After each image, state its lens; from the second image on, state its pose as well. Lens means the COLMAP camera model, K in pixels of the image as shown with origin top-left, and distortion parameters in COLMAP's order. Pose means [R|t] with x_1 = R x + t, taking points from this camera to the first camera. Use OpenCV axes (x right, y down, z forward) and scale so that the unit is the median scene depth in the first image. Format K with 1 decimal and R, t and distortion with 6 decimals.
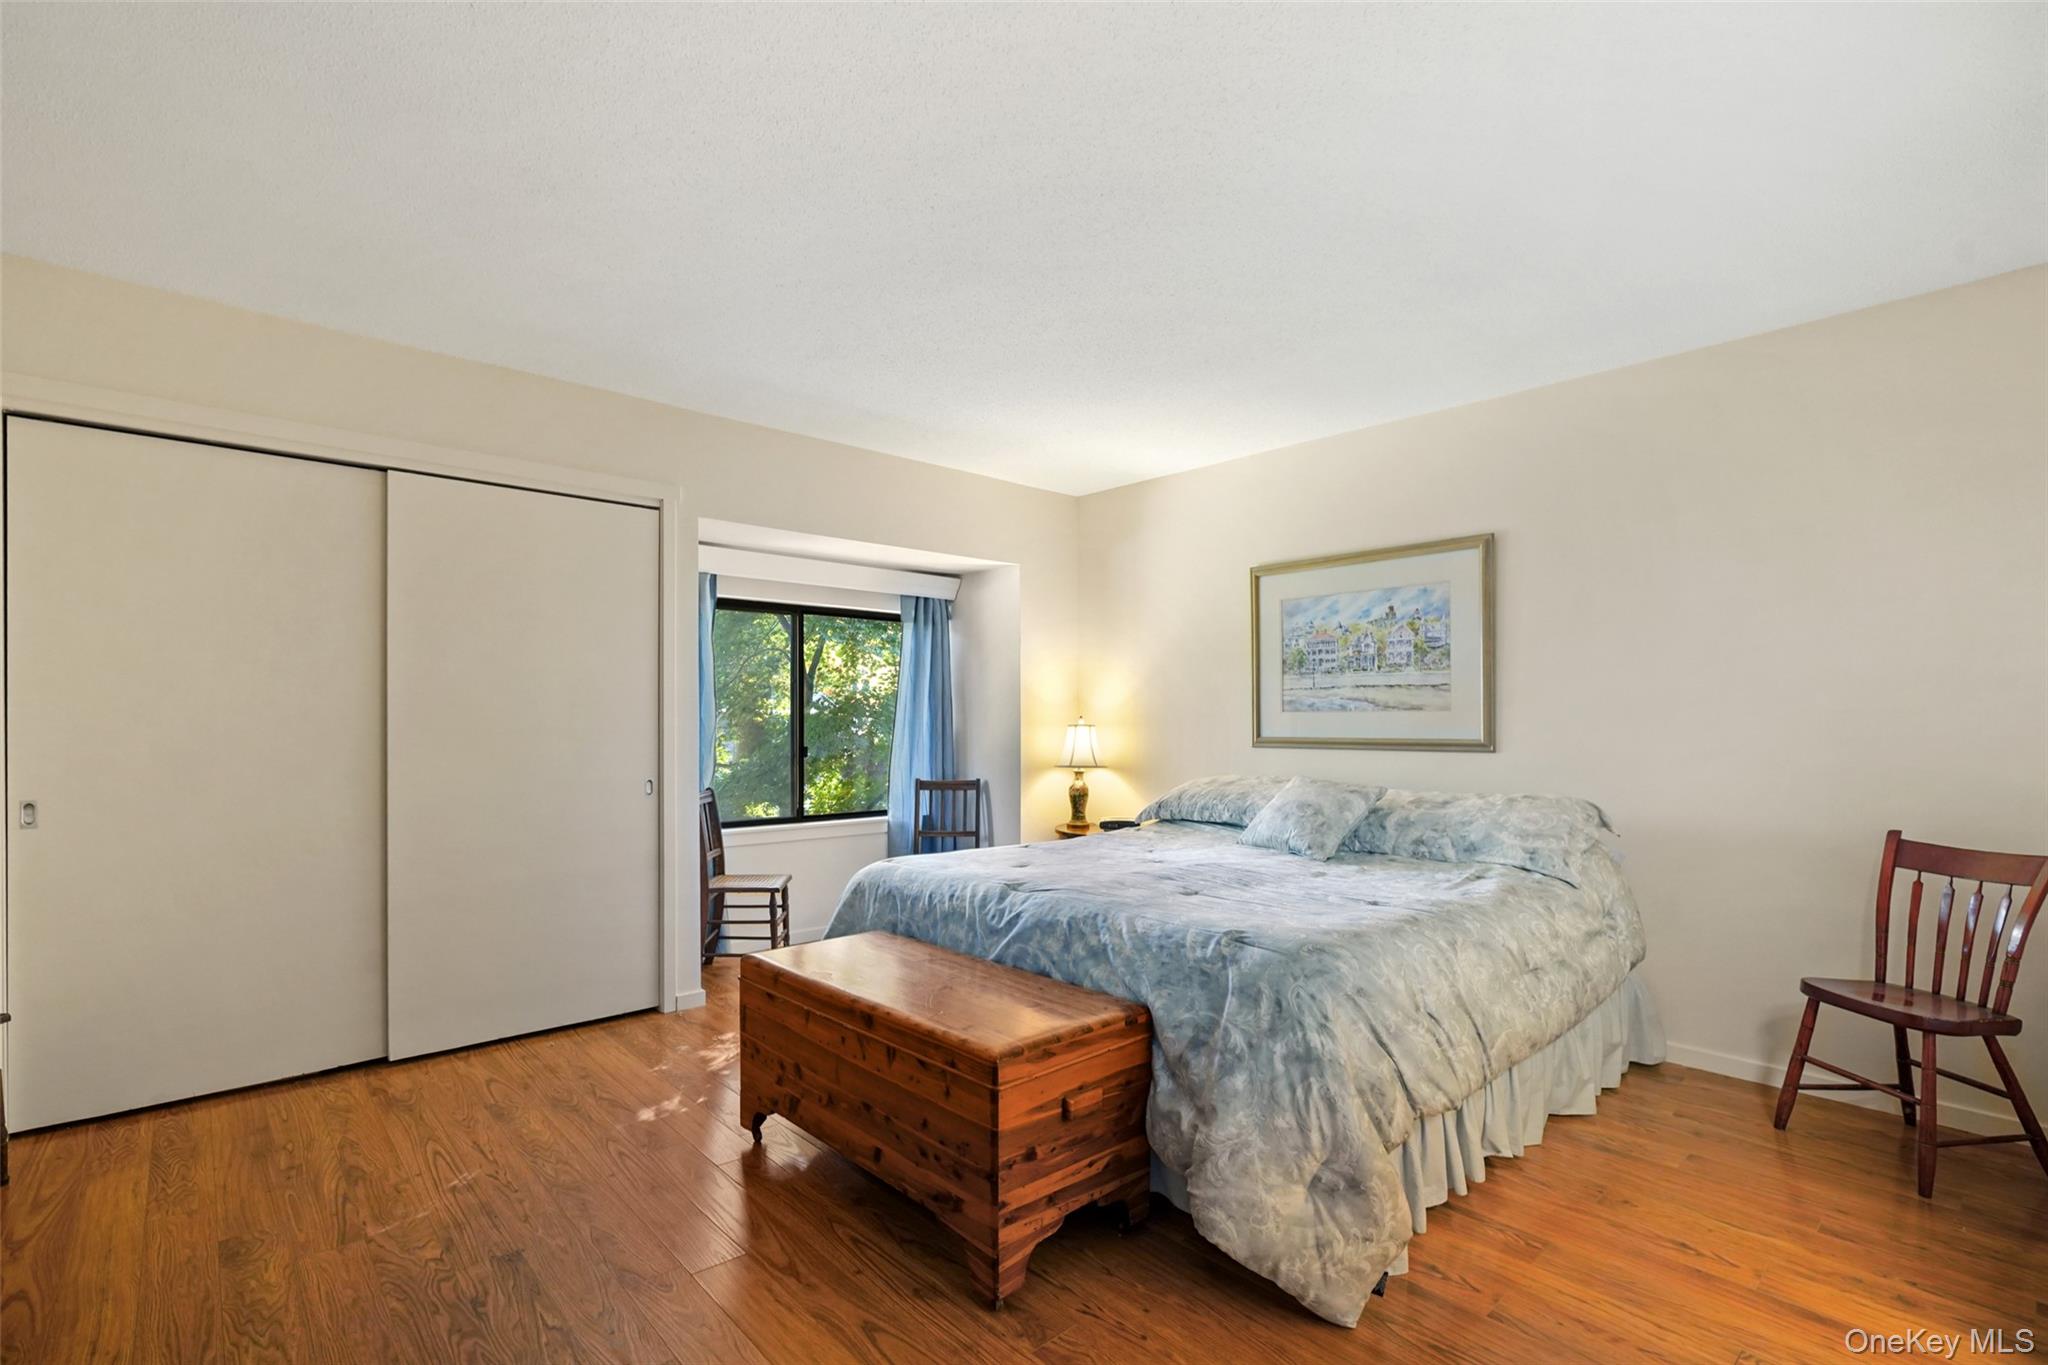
lens RADIAL K [[957.0, 0, 1024.5], [0, 957.0, 719.0], [0, 0, 1]] dist [-0.000722, 0.000060]
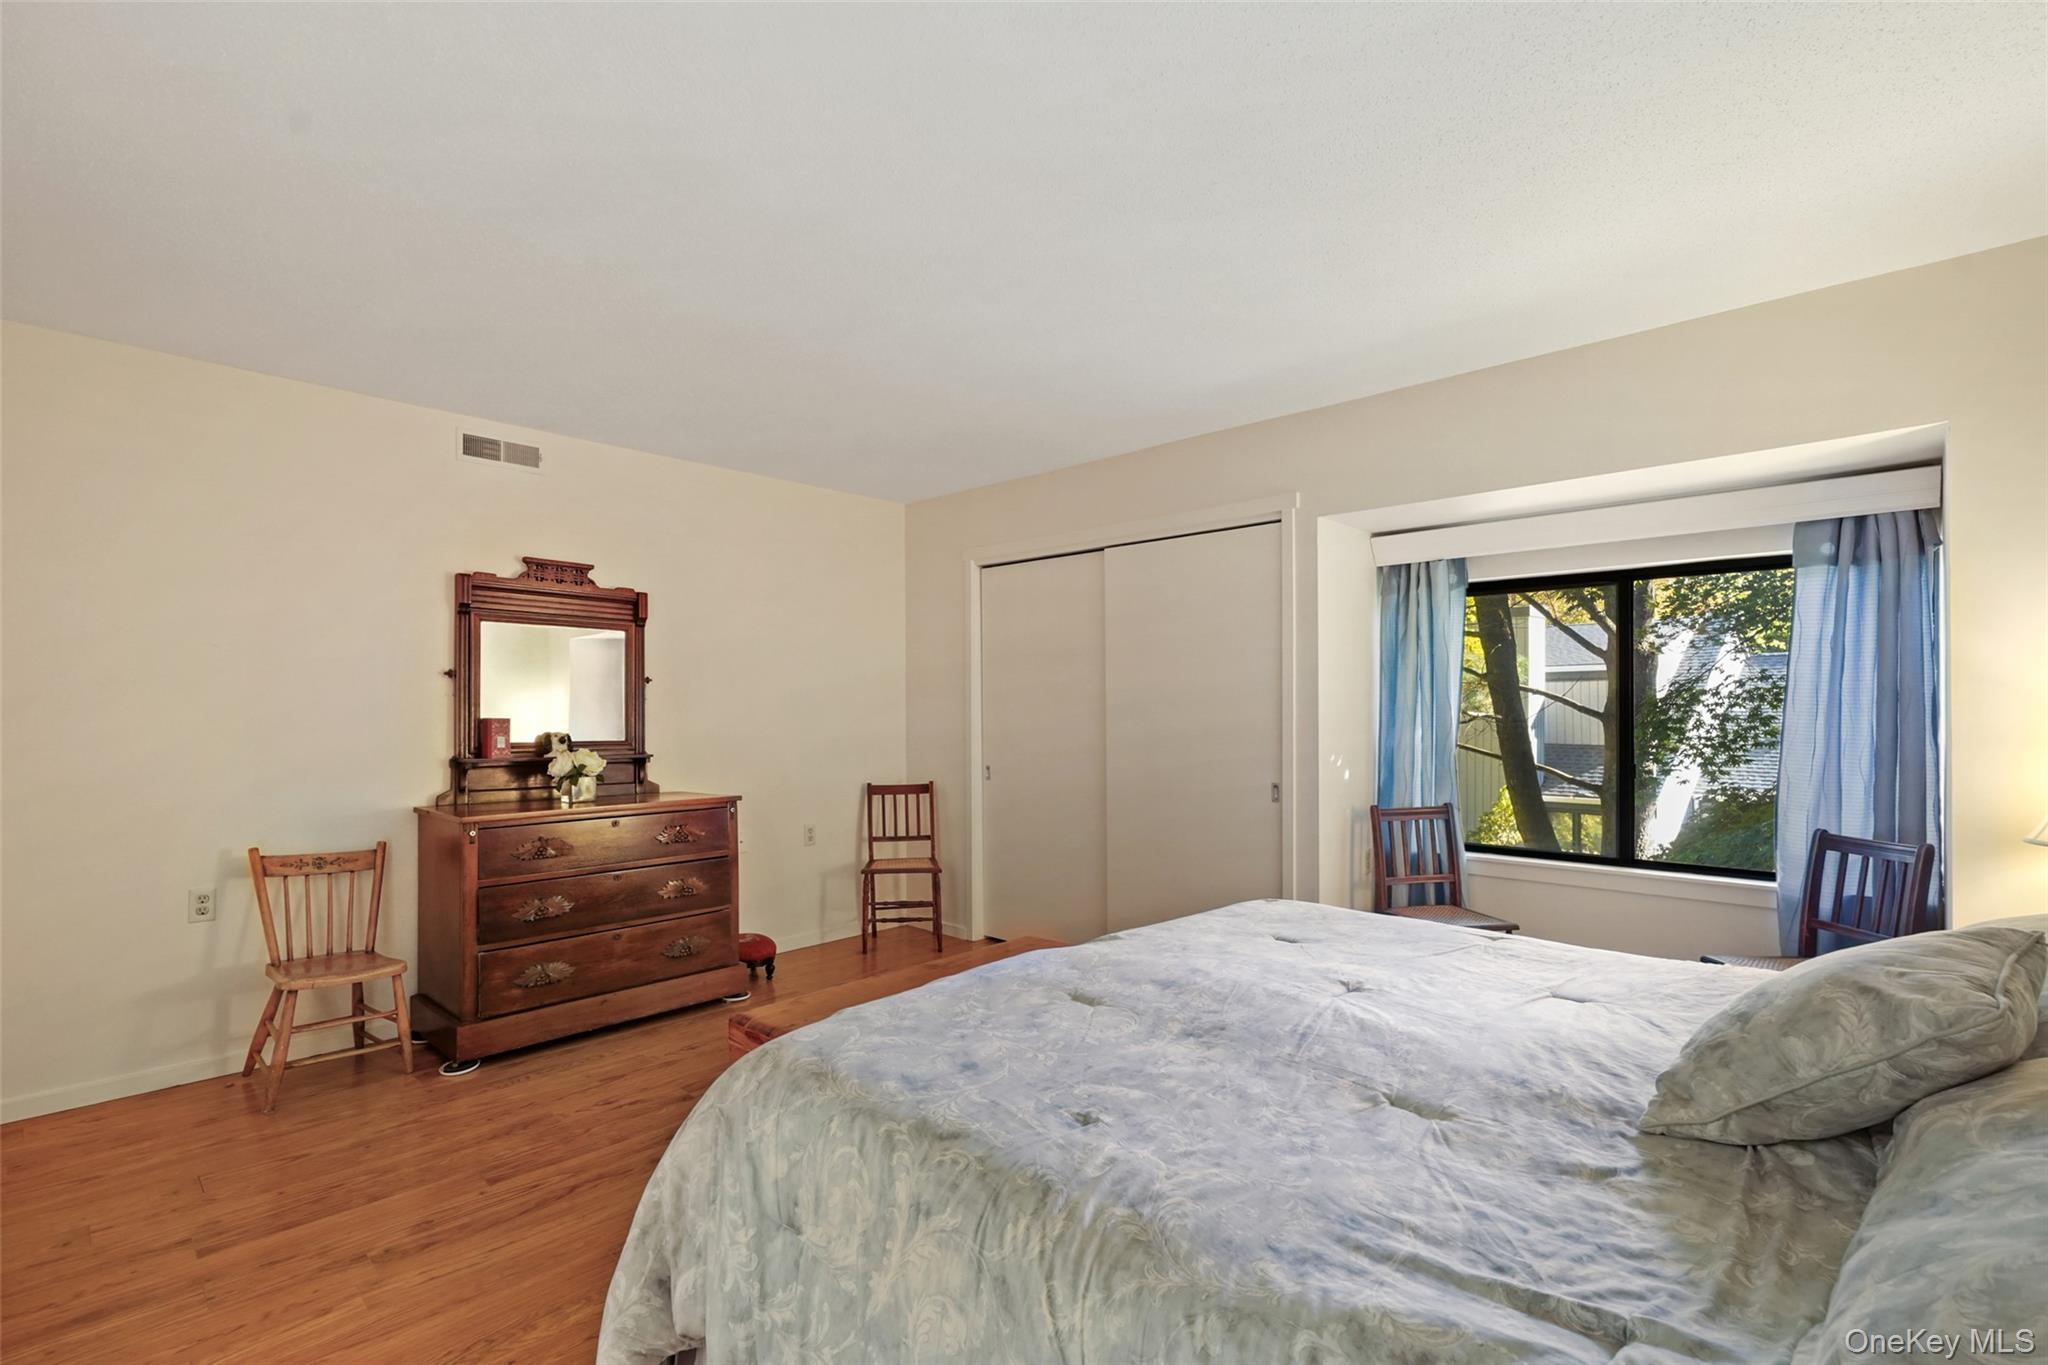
lens RADIAL K [[936.4, 0, 1035.3], [0, 936.4, 705.7], [0, 0, 1]] dist [-0.000733, 0.000003]
pose [[0.101794, -0.014277, -0.994703, 0.416050], [-0.006678, 0.999865, -0.015034, -0.001316], [0.994783, 0.008173, 0.101685, 0.461687]]
